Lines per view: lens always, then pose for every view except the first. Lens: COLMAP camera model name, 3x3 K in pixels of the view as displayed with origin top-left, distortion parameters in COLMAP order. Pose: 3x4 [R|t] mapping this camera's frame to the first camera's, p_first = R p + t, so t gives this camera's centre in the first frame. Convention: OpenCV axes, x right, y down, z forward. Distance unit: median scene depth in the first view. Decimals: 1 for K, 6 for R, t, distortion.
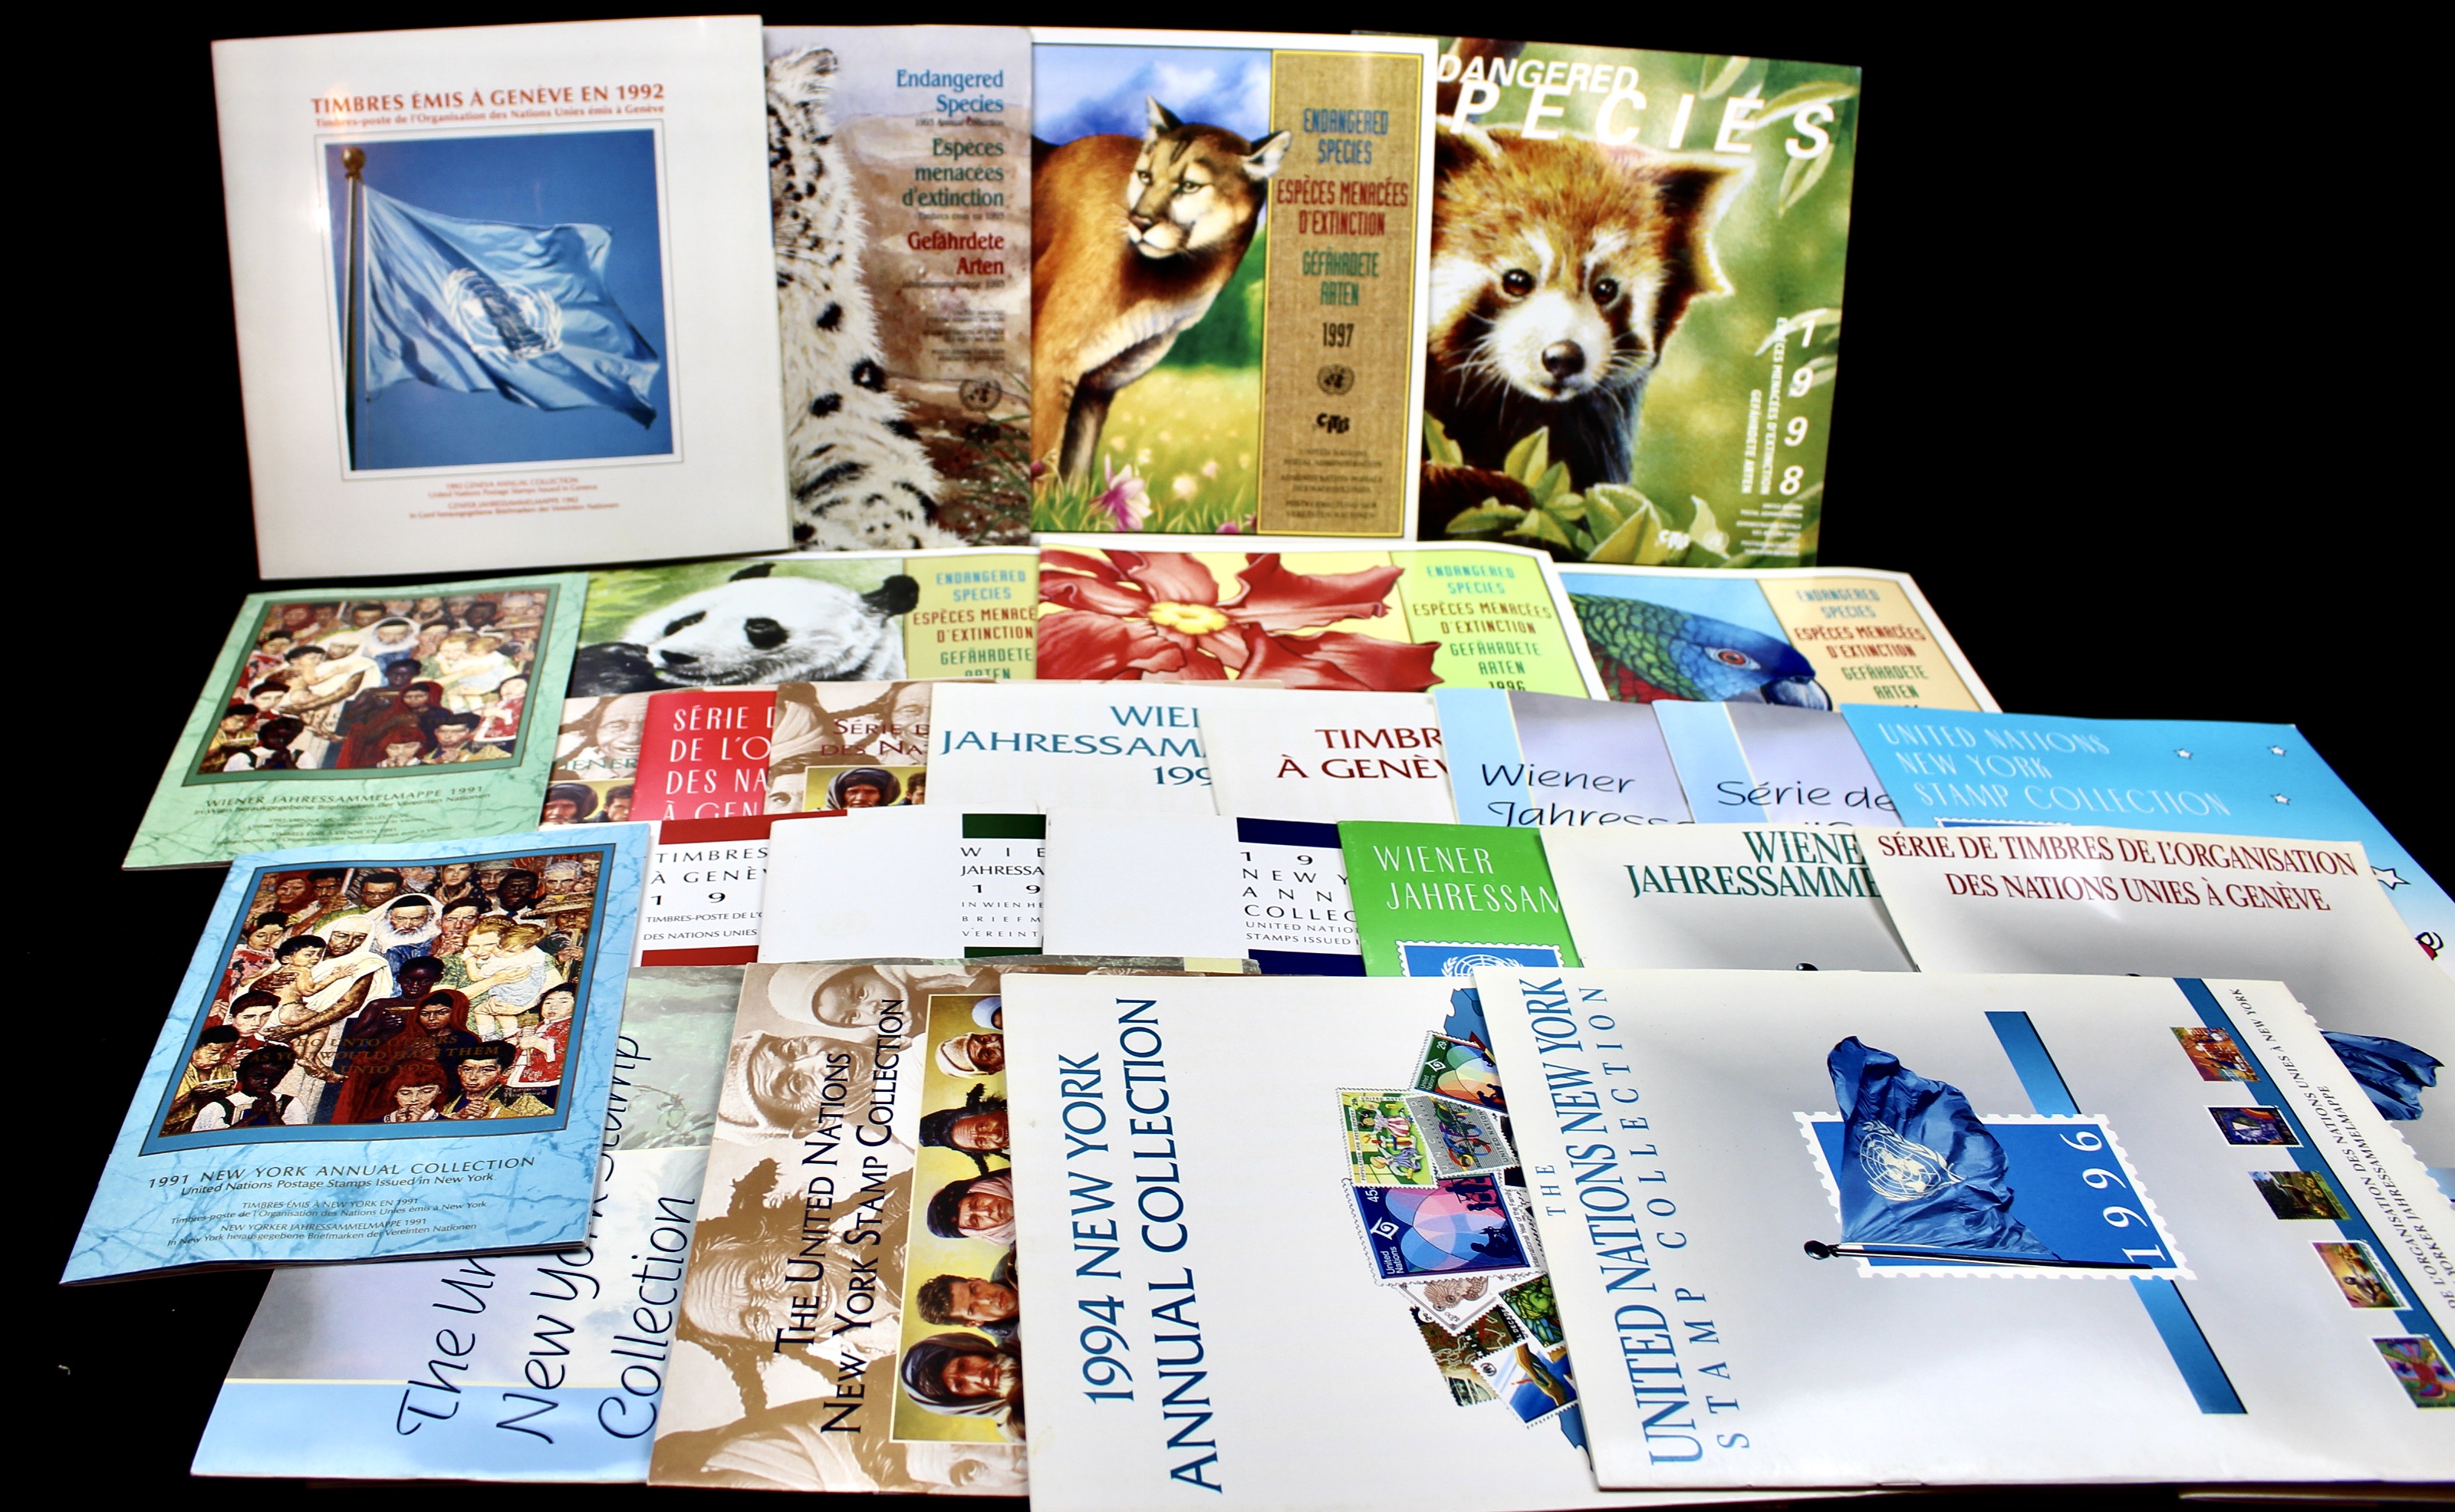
lens RADIAL K [[2164.2, 0, 1100.3], [0, 2164.2, 659.3], [0, 0, 1]] dist [-0.159515, 0.120861]
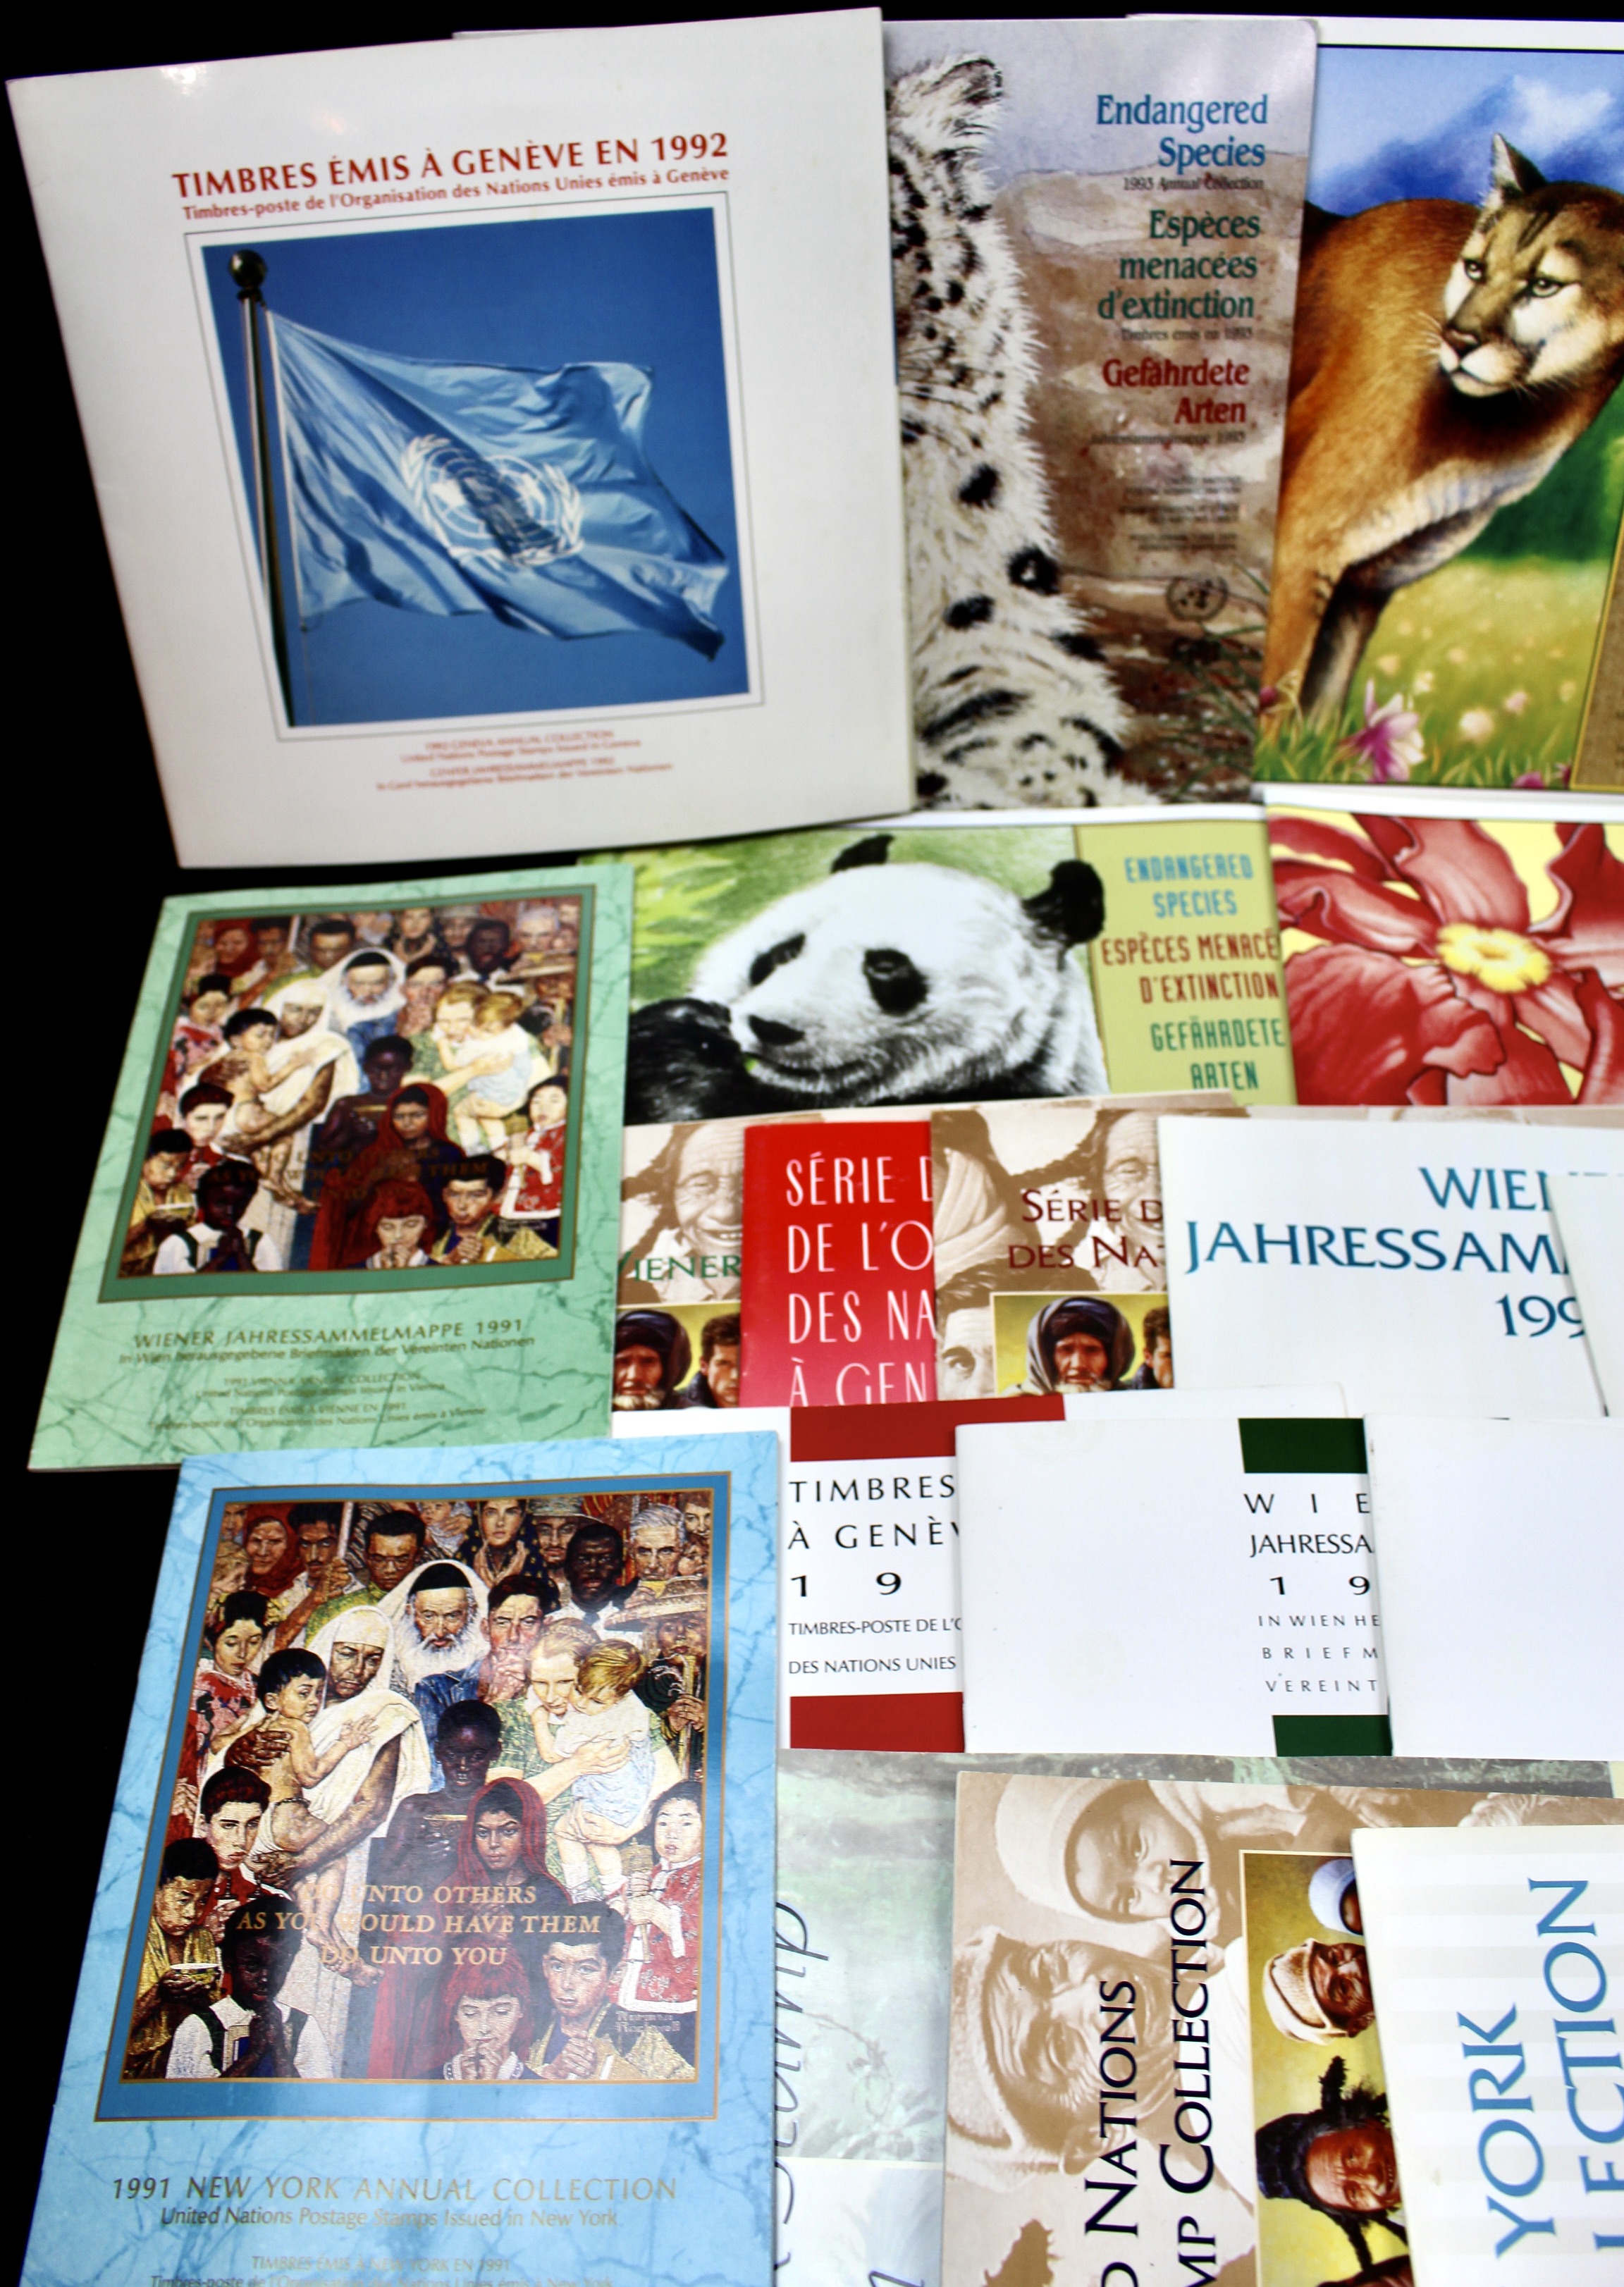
lens RADIAL K [[1998.3, 0, 819.6], [0, 1998.3, 1084.6], [0, 0, 1]] dist [-0.156815, 0.121946]
pose [[0.995493, 0.026887, -0.090943, -0.116764], [0.006063, 0.938963, 0.343965, -0.199078], [0.094640, -0.342966, 0.934568, 0.370301]]
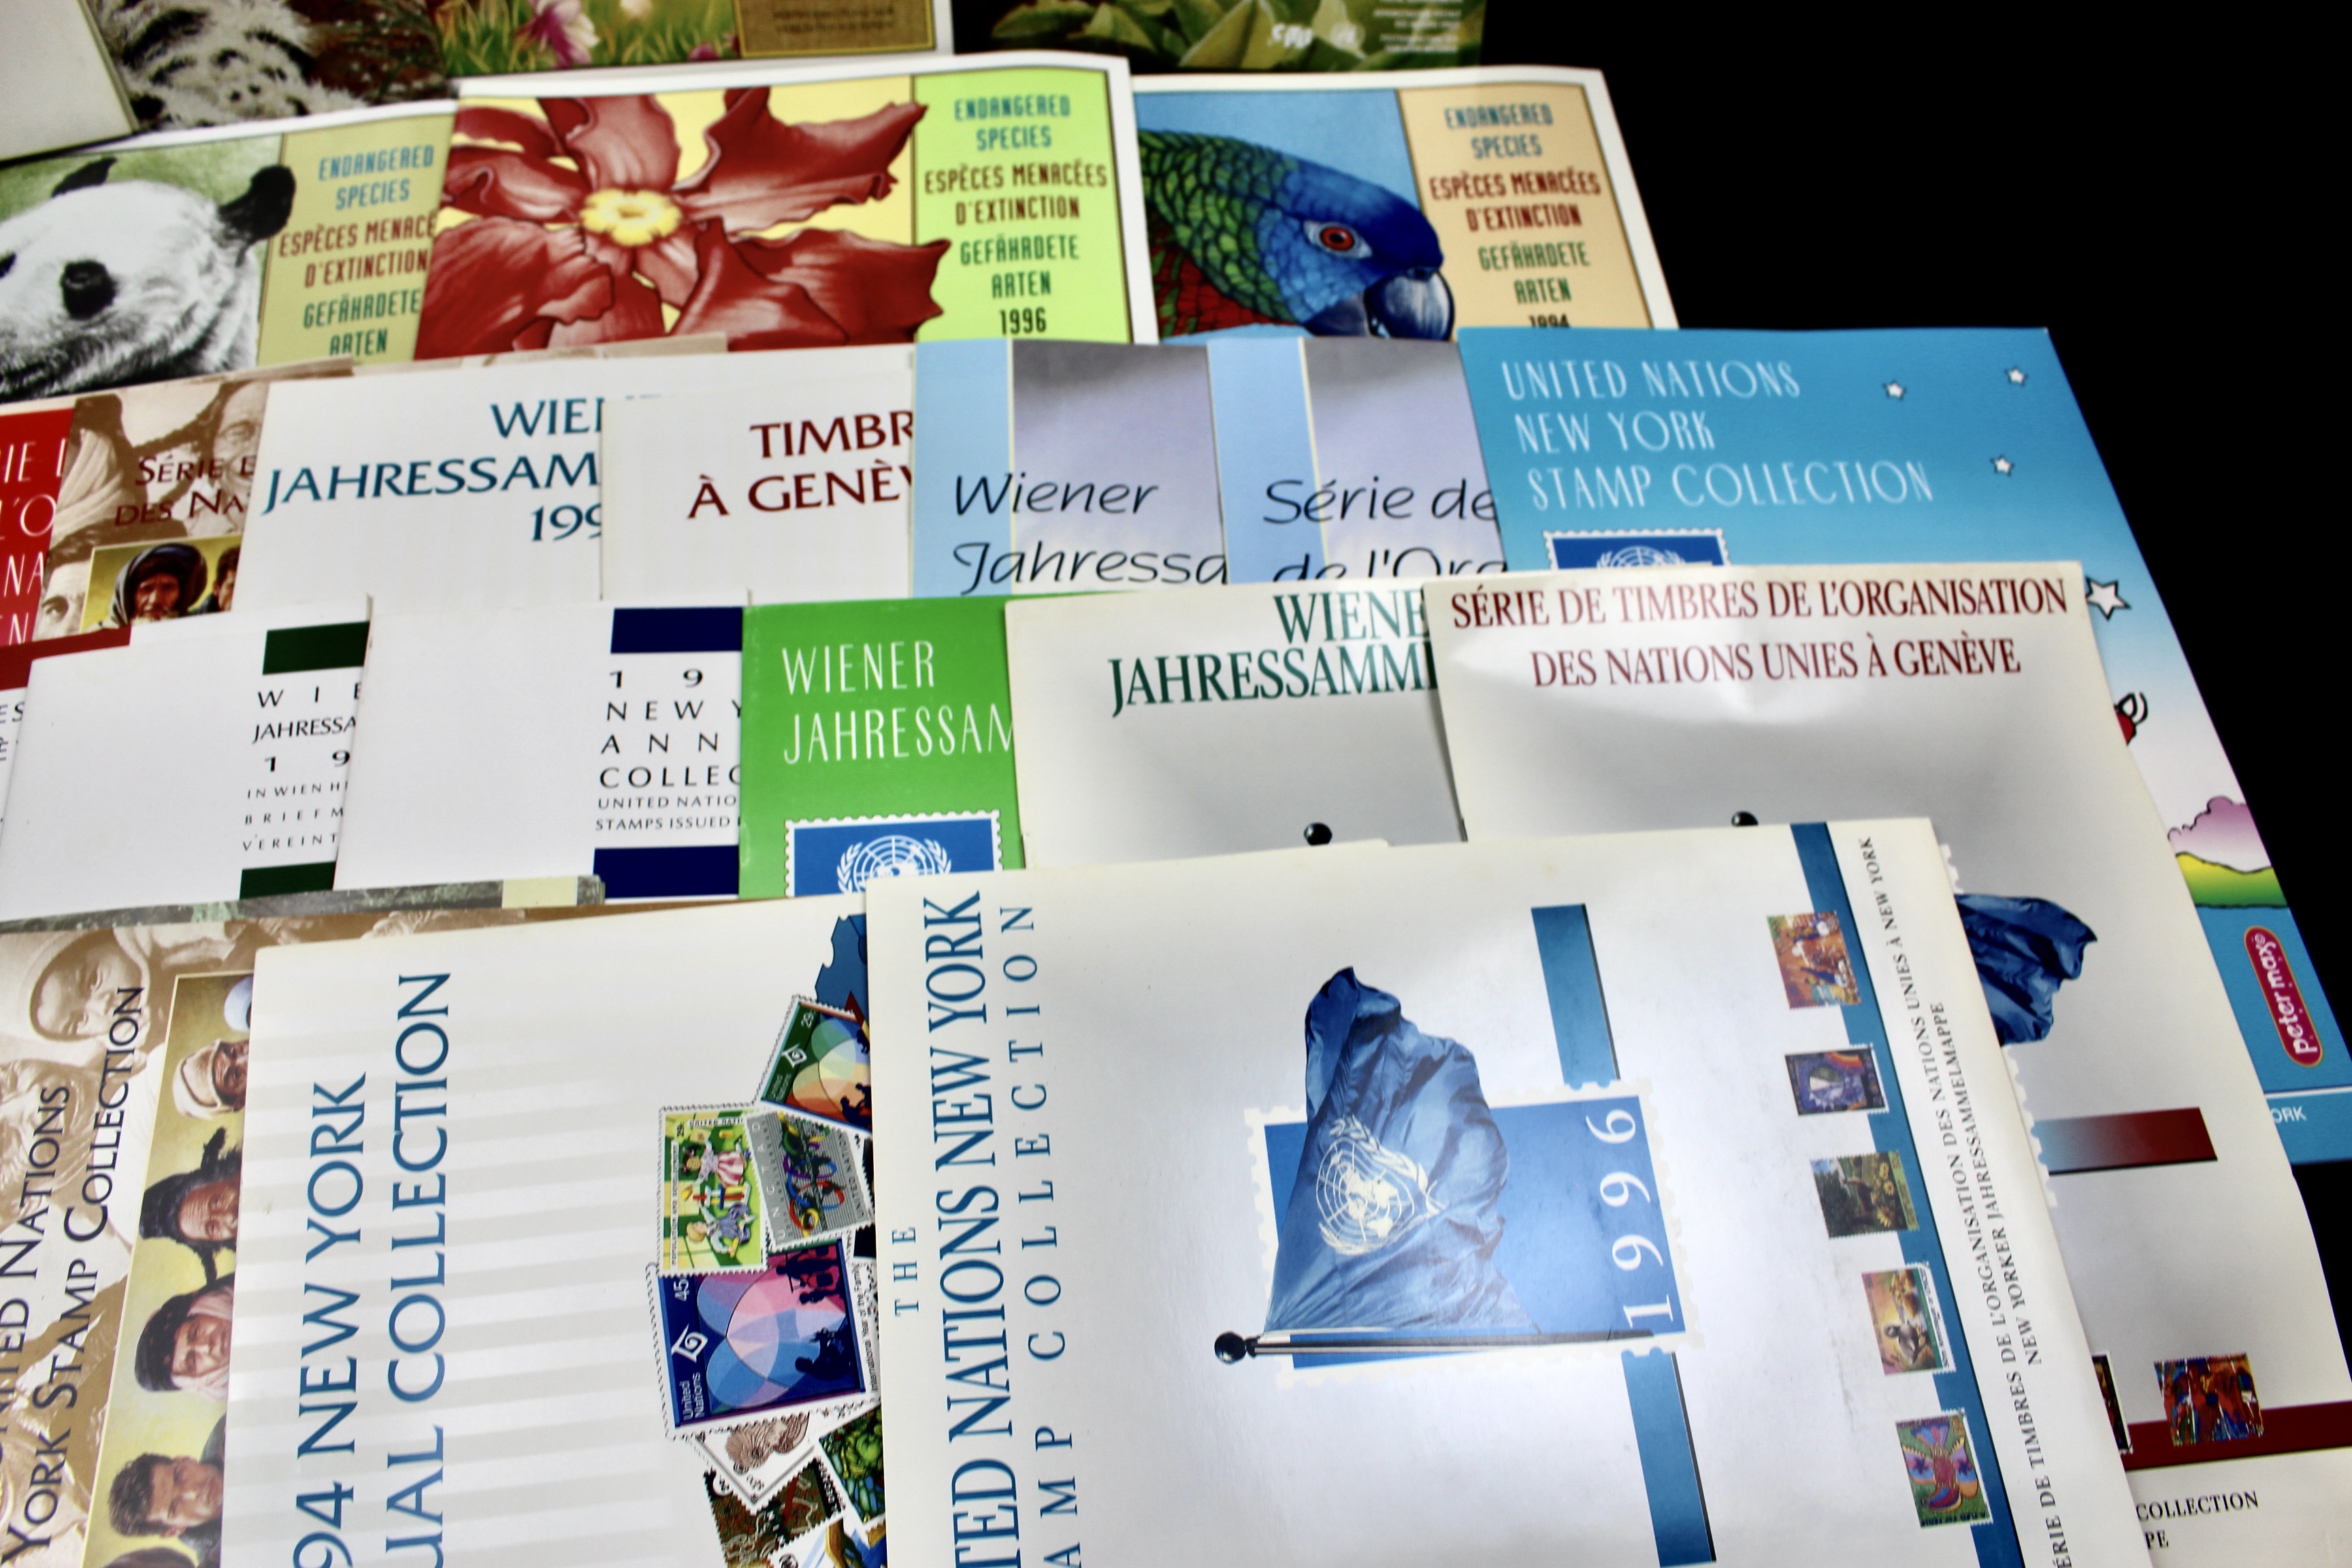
lens RADIAL K [[1904.0, 0, 1154.1], [0, 1904.0, 796.8], [0, 0, 1]] dist [-0.160144, 0.122844]
pose [[0.997626, -0.059899, 0.033976, 0.190699], [0.034467, 0.861448, 0.506675, -0.169007], [-0.059618, -0.504301, 0.861468, 0.312300]]
